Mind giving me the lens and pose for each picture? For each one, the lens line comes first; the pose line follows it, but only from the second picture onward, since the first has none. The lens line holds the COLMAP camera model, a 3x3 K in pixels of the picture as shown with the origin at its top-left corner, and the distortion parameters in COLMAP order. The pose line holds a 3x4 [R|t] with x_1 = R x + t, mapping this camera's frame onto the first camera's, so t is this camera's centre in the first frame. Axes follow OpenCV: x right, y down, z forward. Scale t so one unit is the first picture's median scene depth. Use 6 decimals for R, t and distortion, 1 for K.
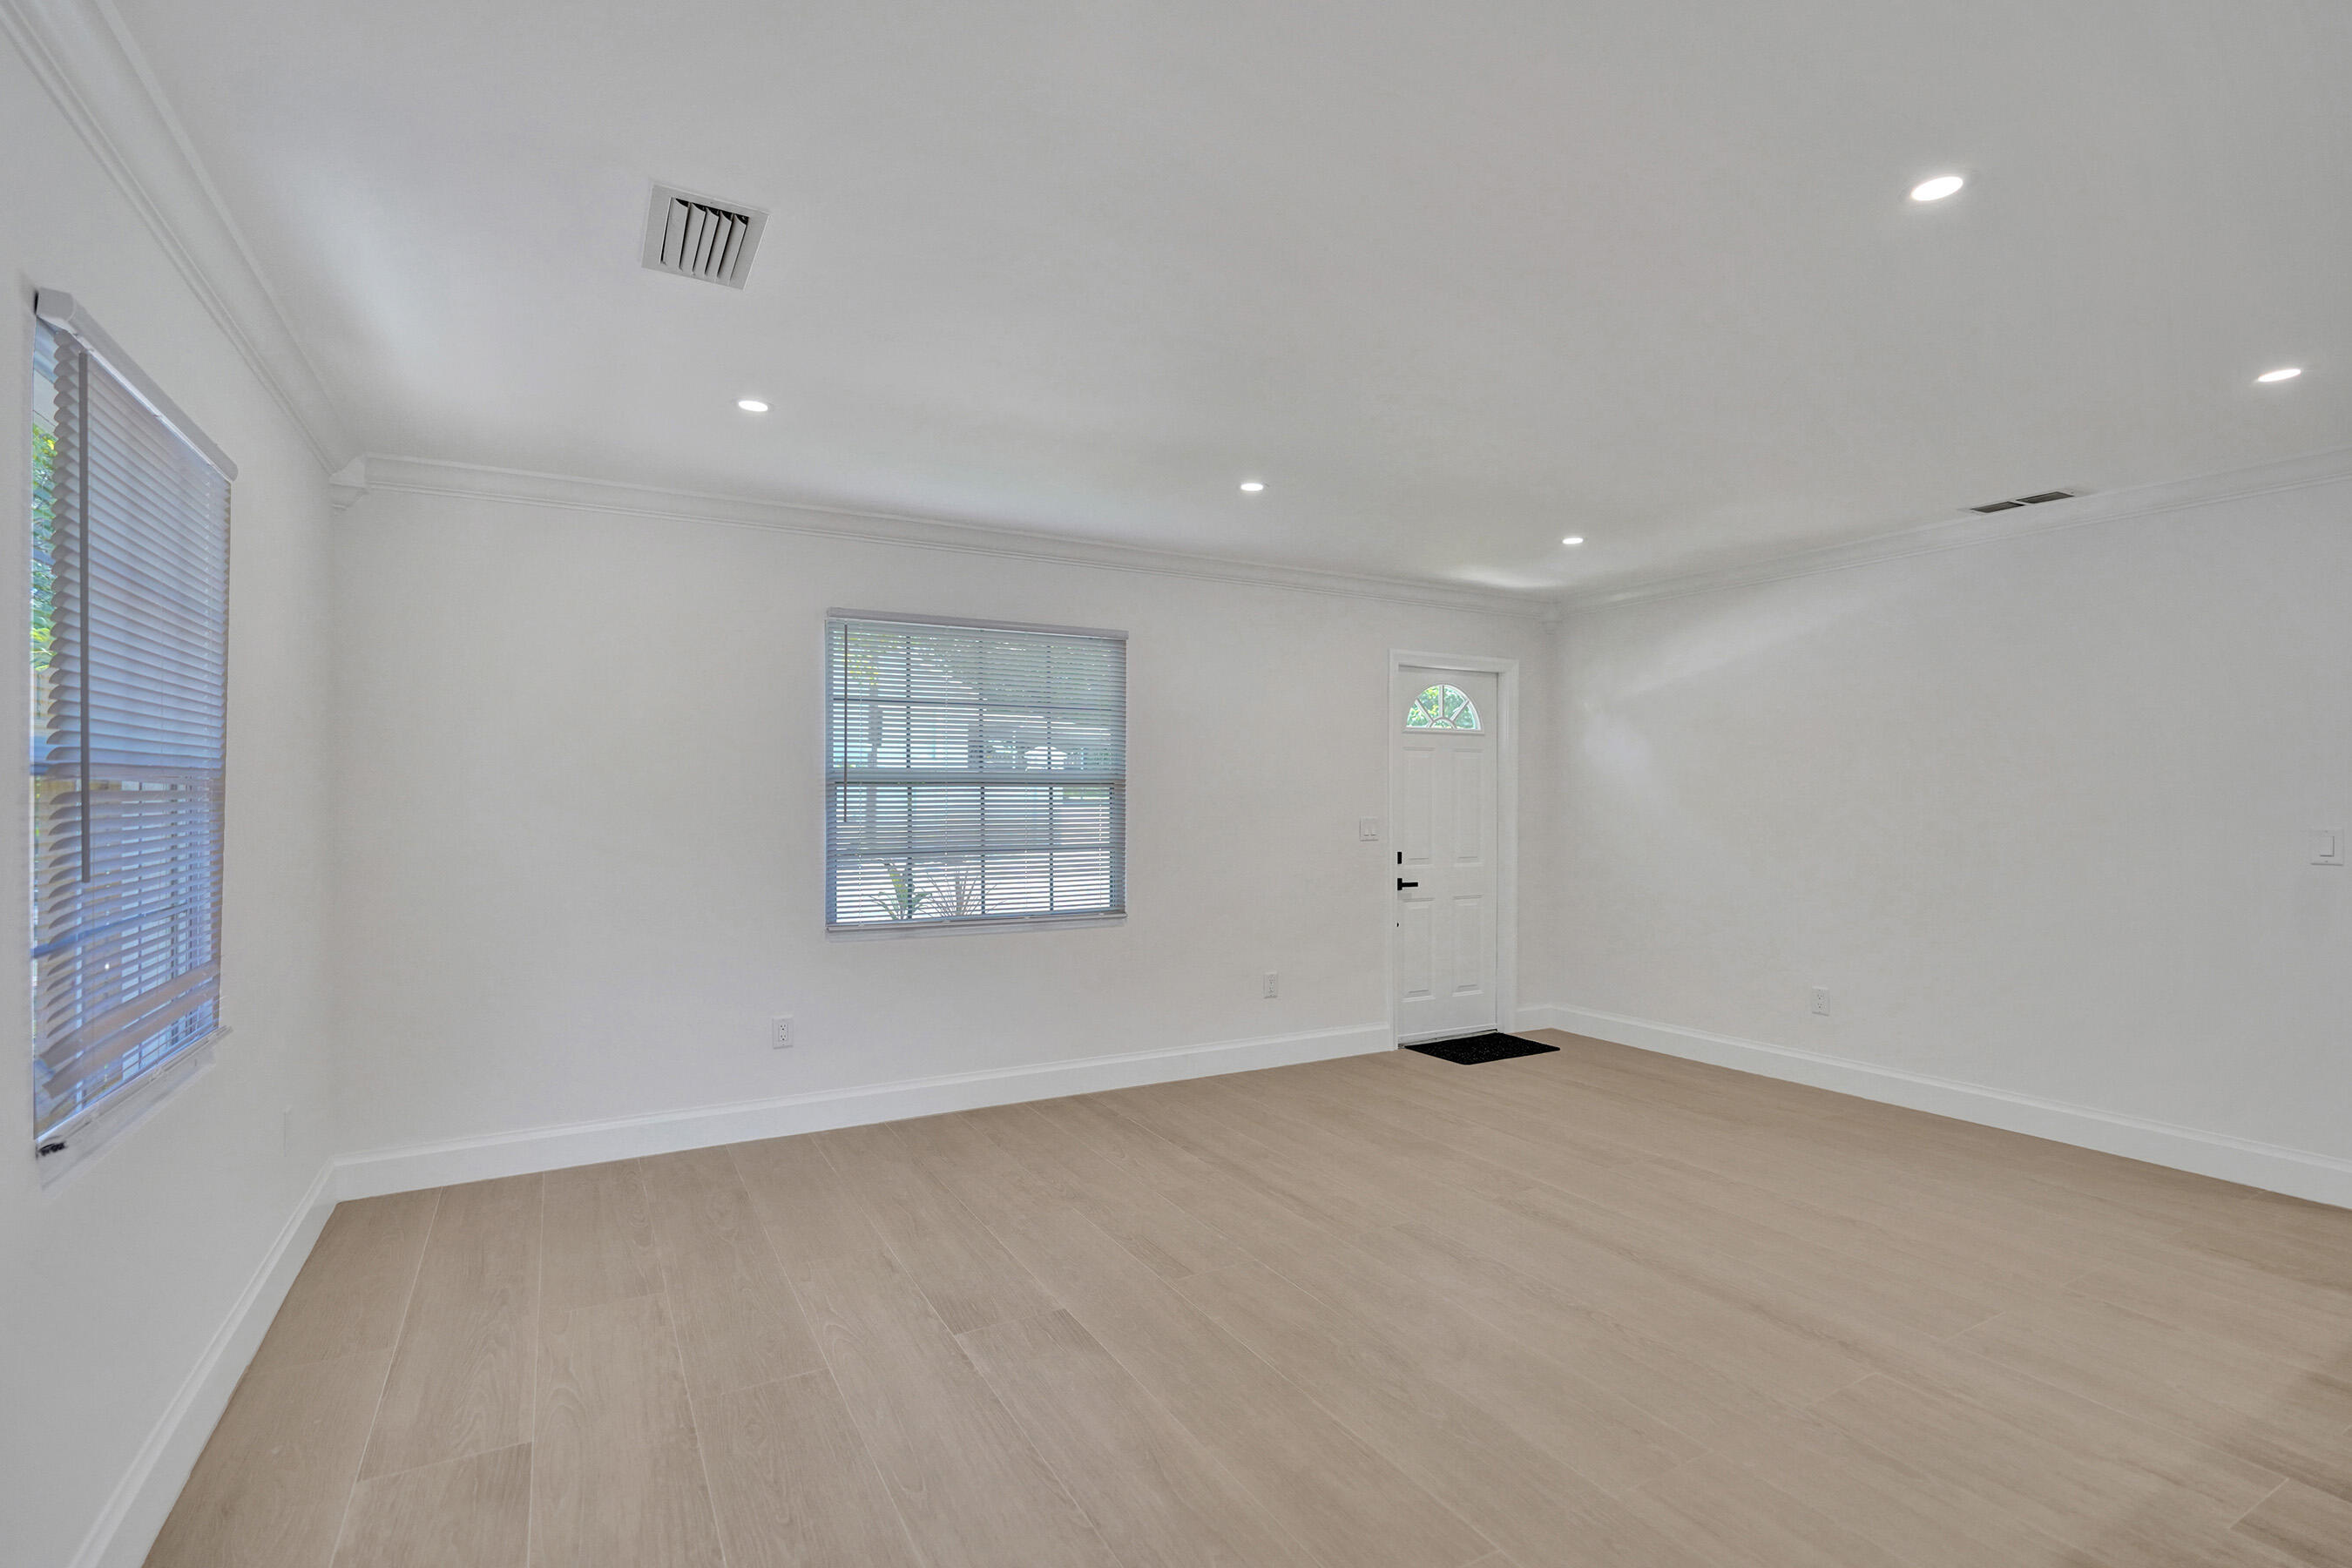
lens RADIAL K [[1110.6, 0, 1155.2], [0, 1110.6, 806.1], [0, 0, 1]] dist [0.003230, 0.001698]
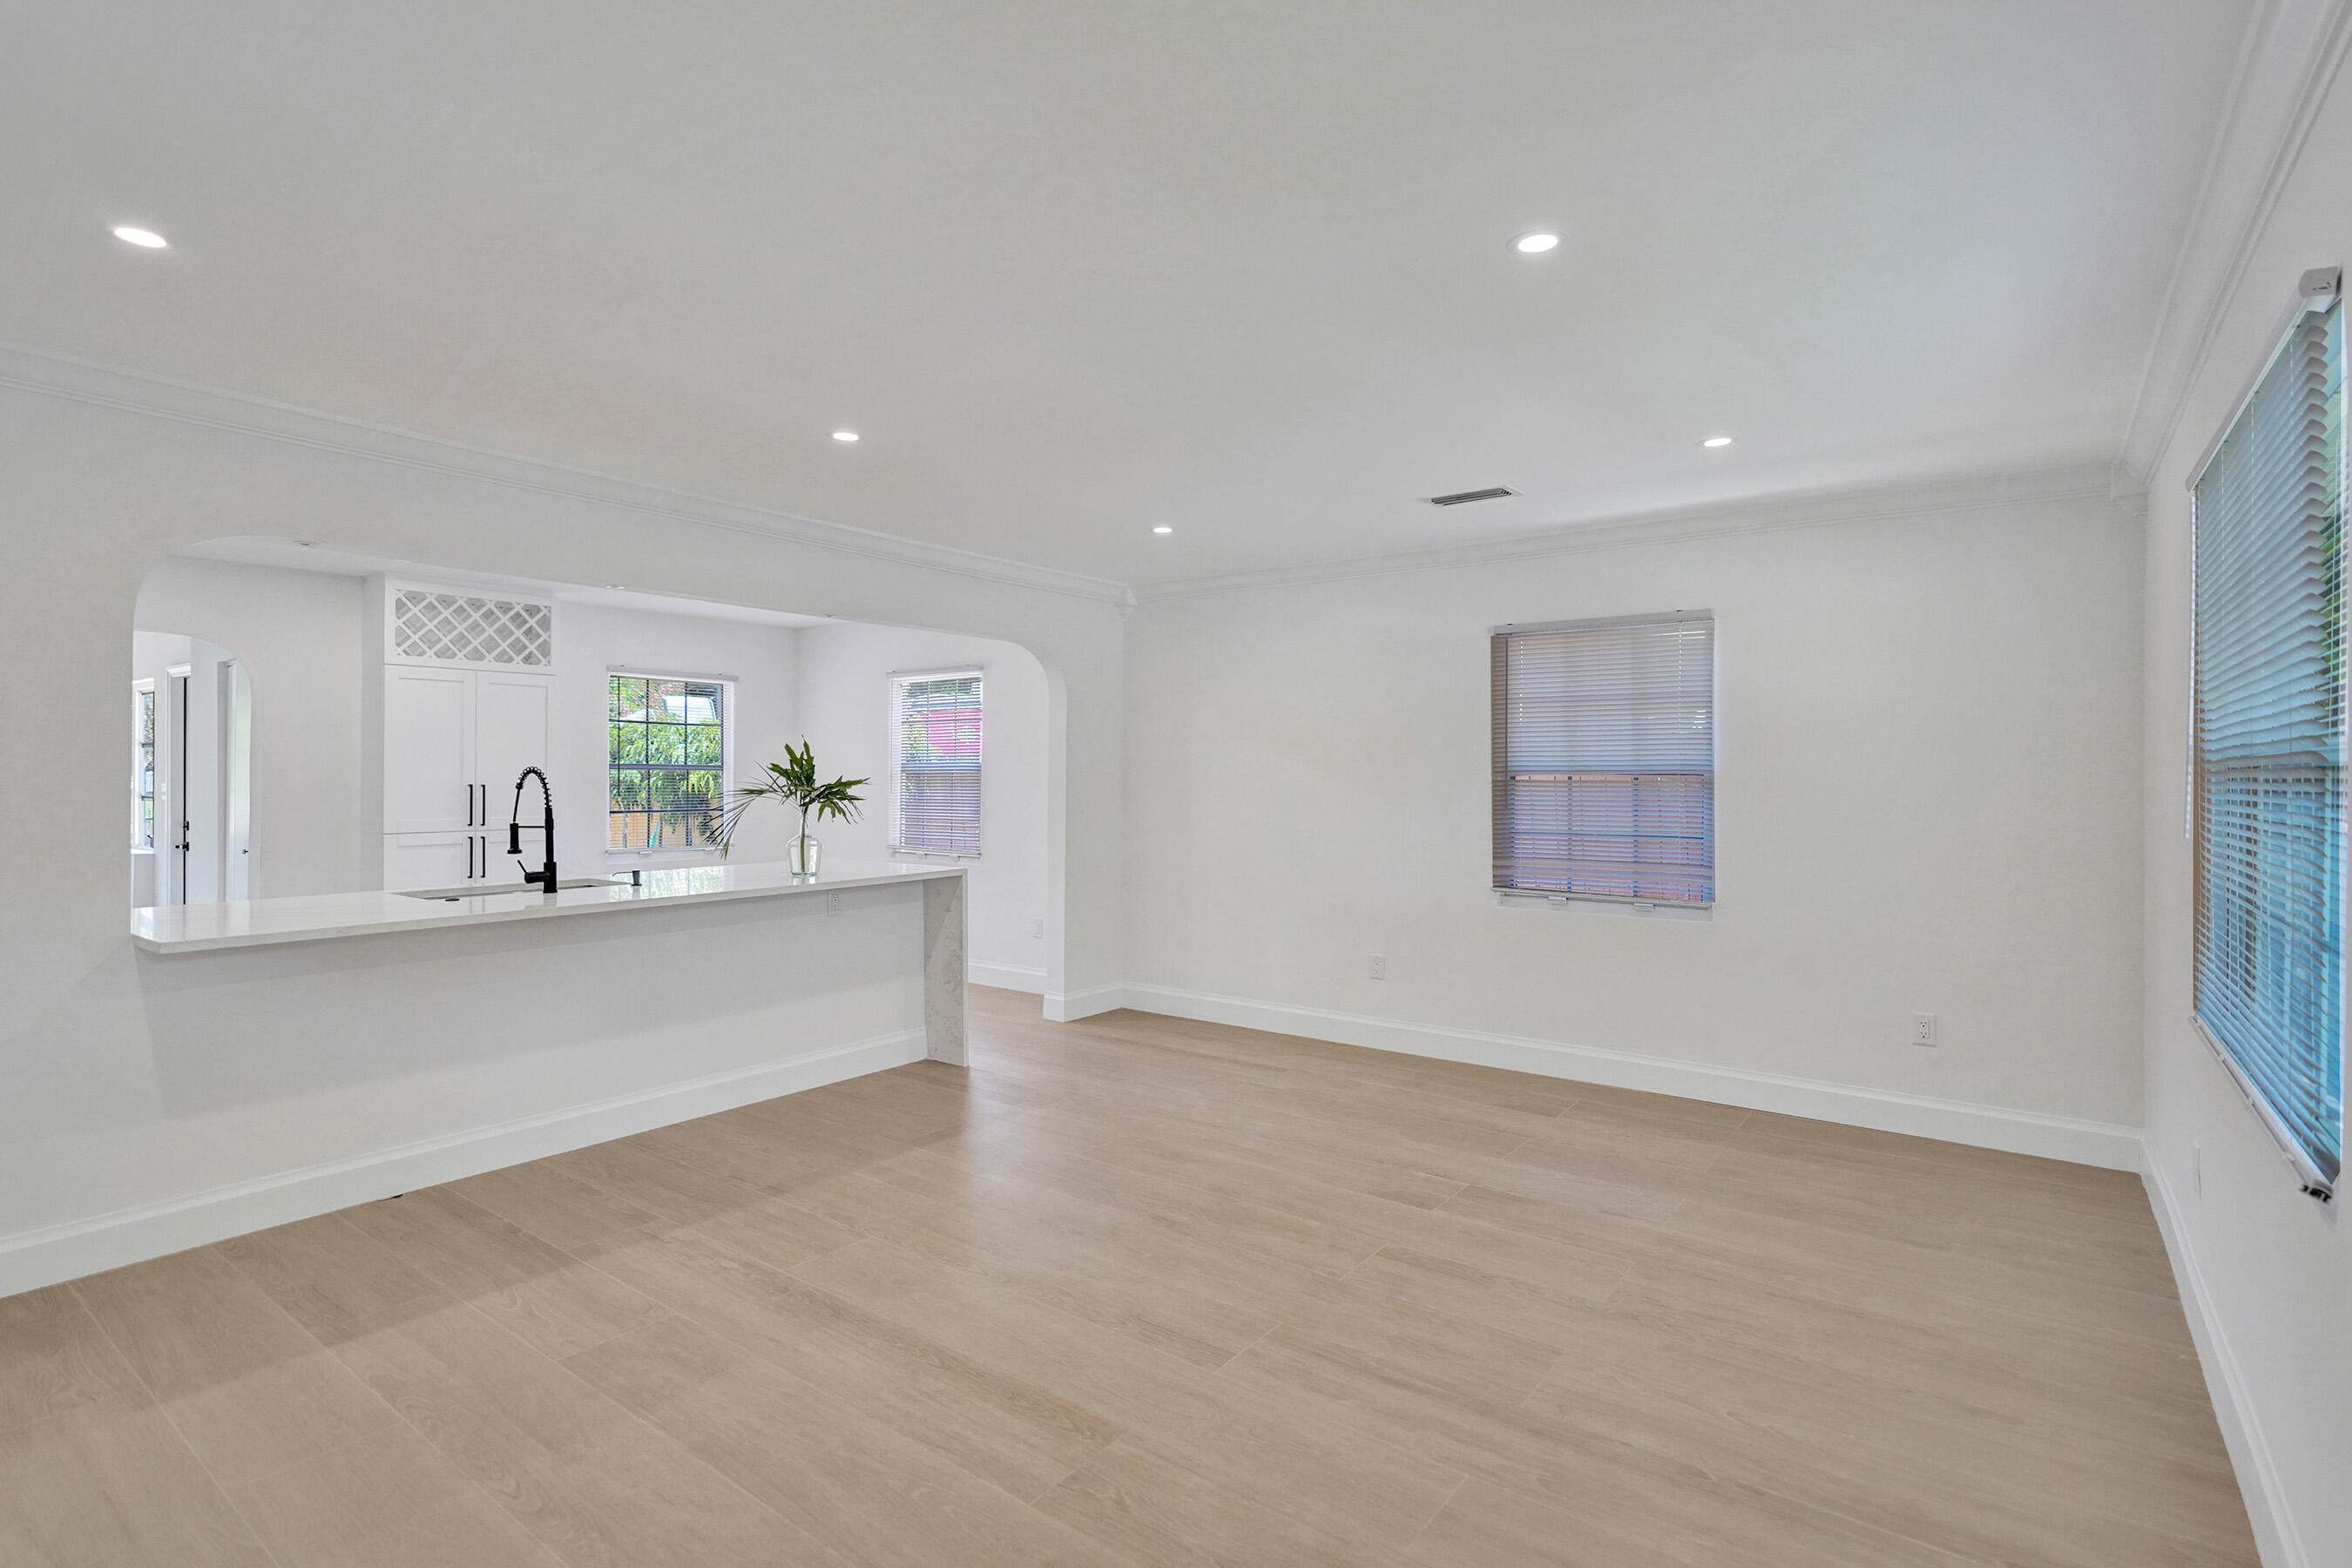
lens RADIAL K [[1113.3, 0, 1151.7], [0, 1113.3, 769.1], [0, 0, 1]] dist [-0.001086, 0.000860]
pose [[-0.917824, -0.007702, -0.396913, 0.491621], [-0.010884, 0.999924, 0.005767, -0.020918], [0.396839, 0.009613, -0.917838, 1.440504]]
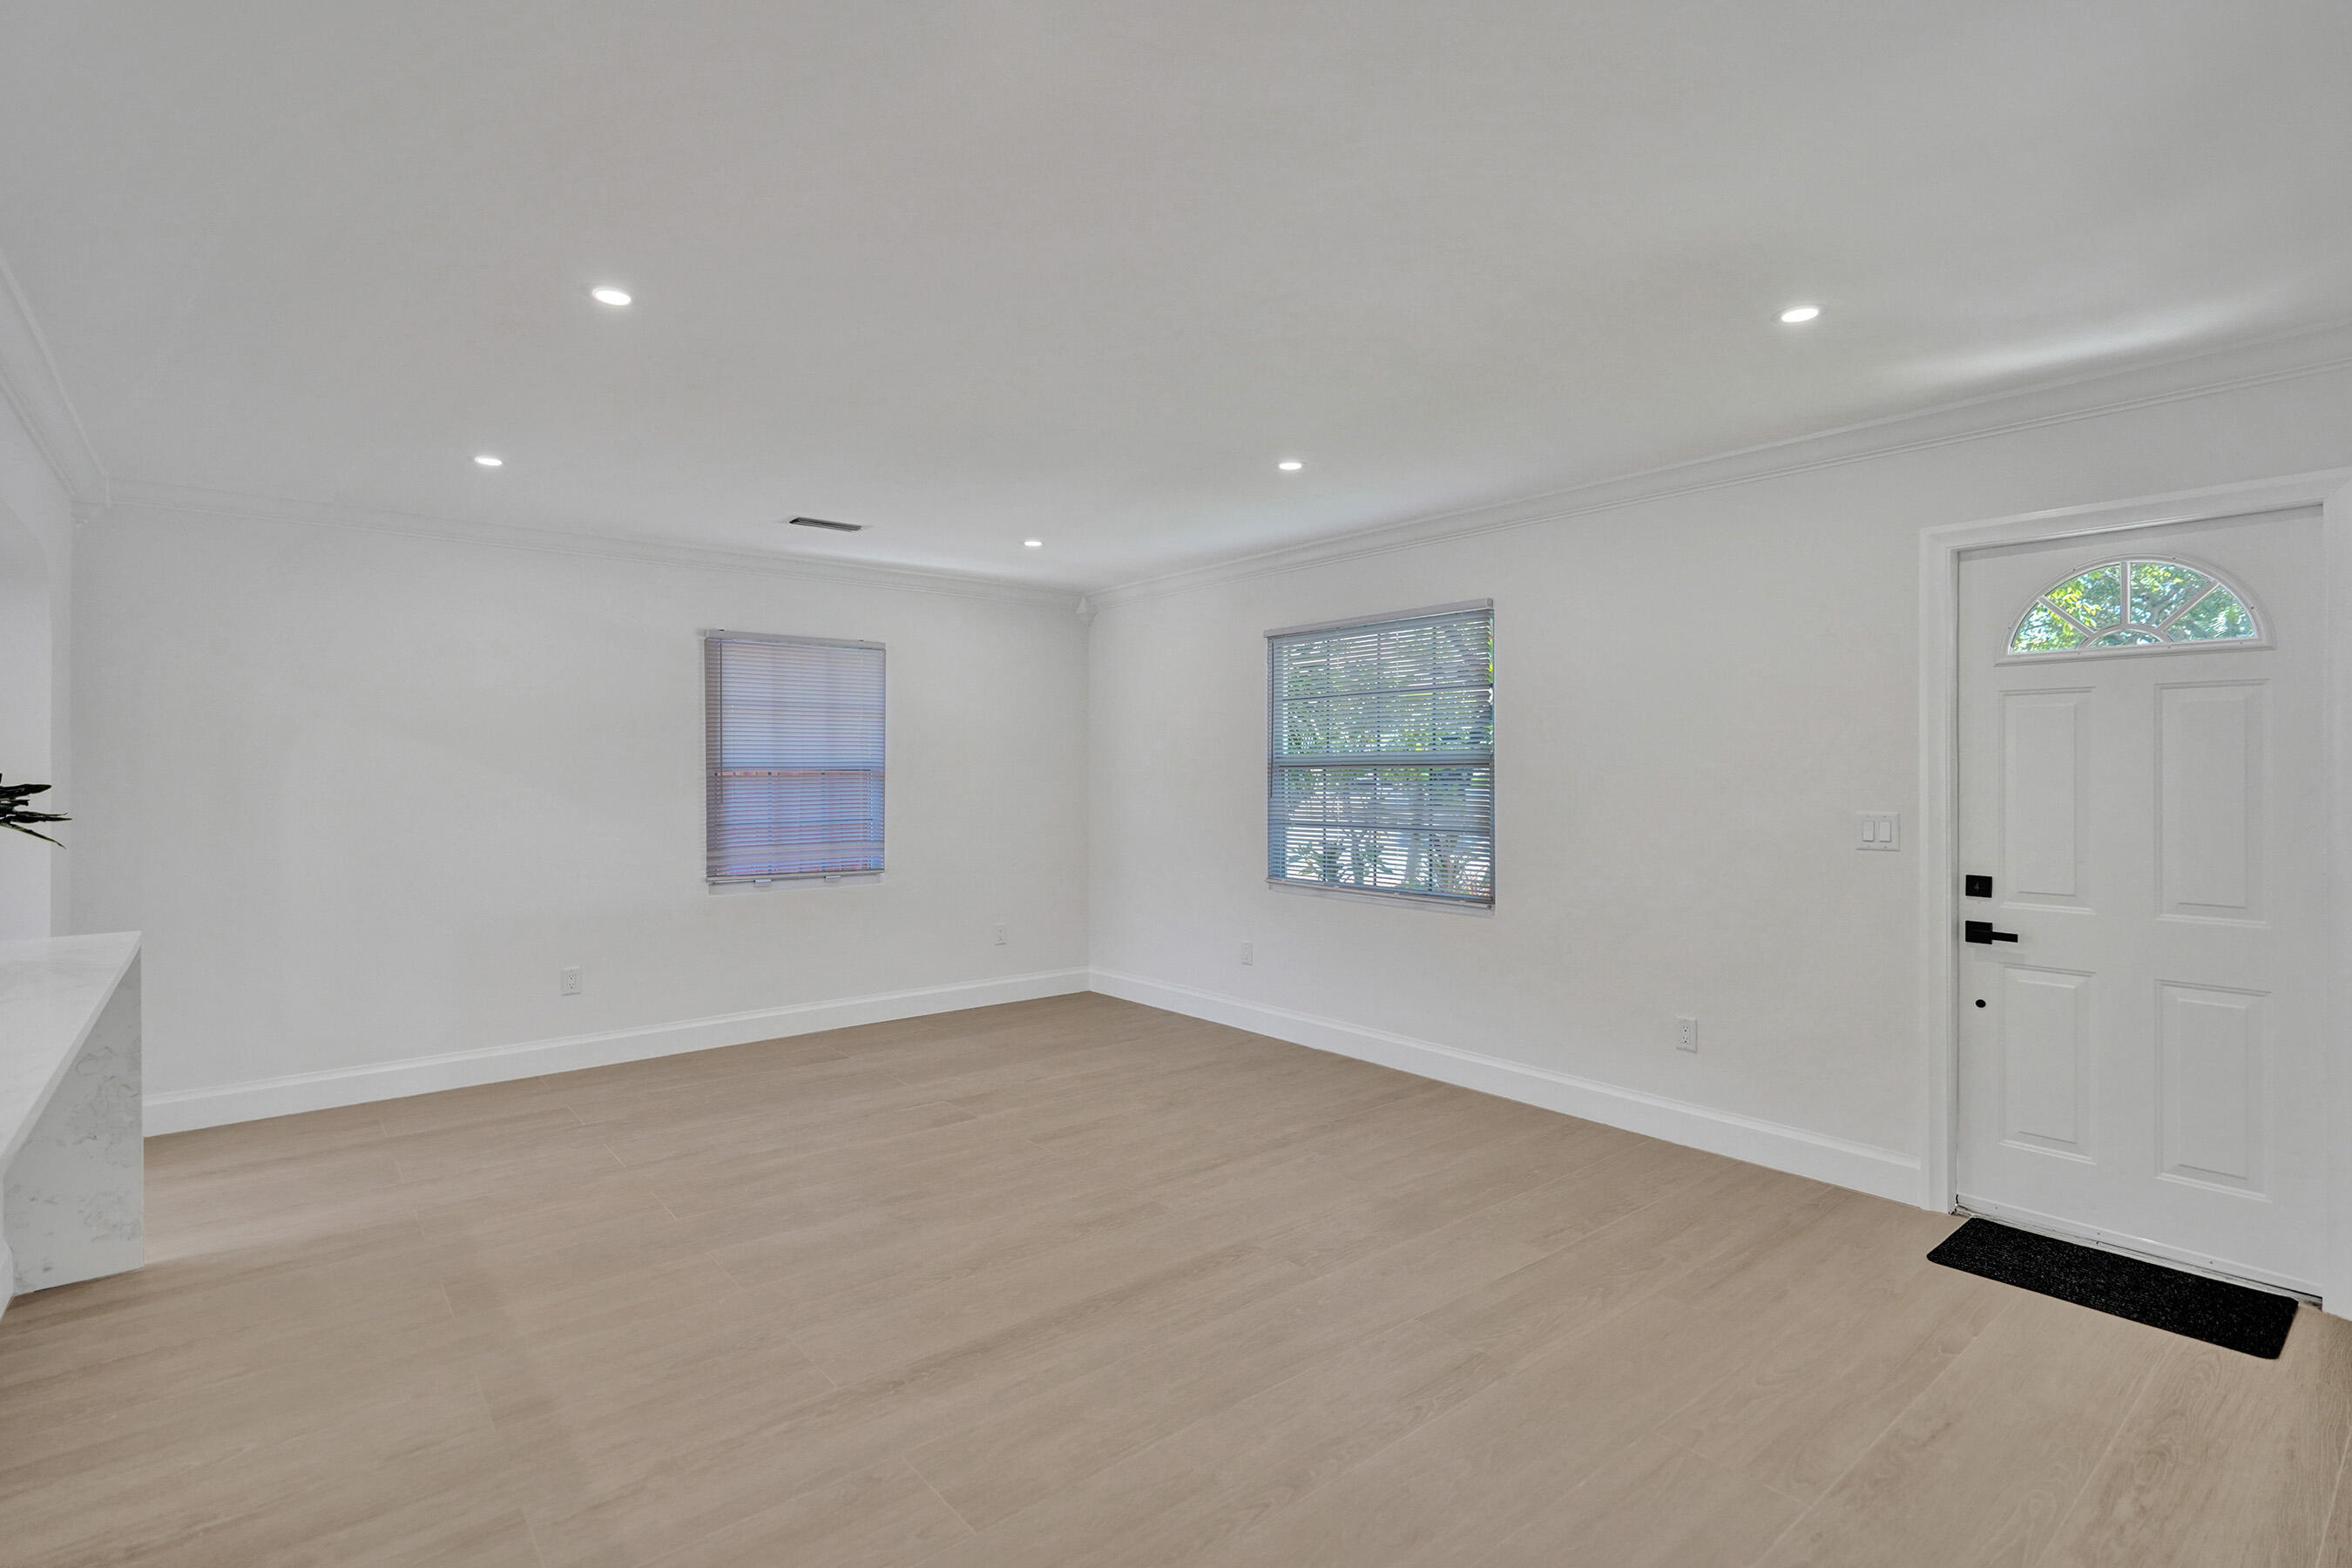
lens RADIAL K [[1113.3, 0, 1151.7], [0, 1113.3, 769.1], [0, 0, 1]] dist [-0.001086, 0.000860]
pose [[0.164736, -0.006455, -0.986317, 1.050024], [-0.010159, 0.999914, -0.008240, -0.006955], [0.986285, 0.011377, 0.164656, 0.712065]]
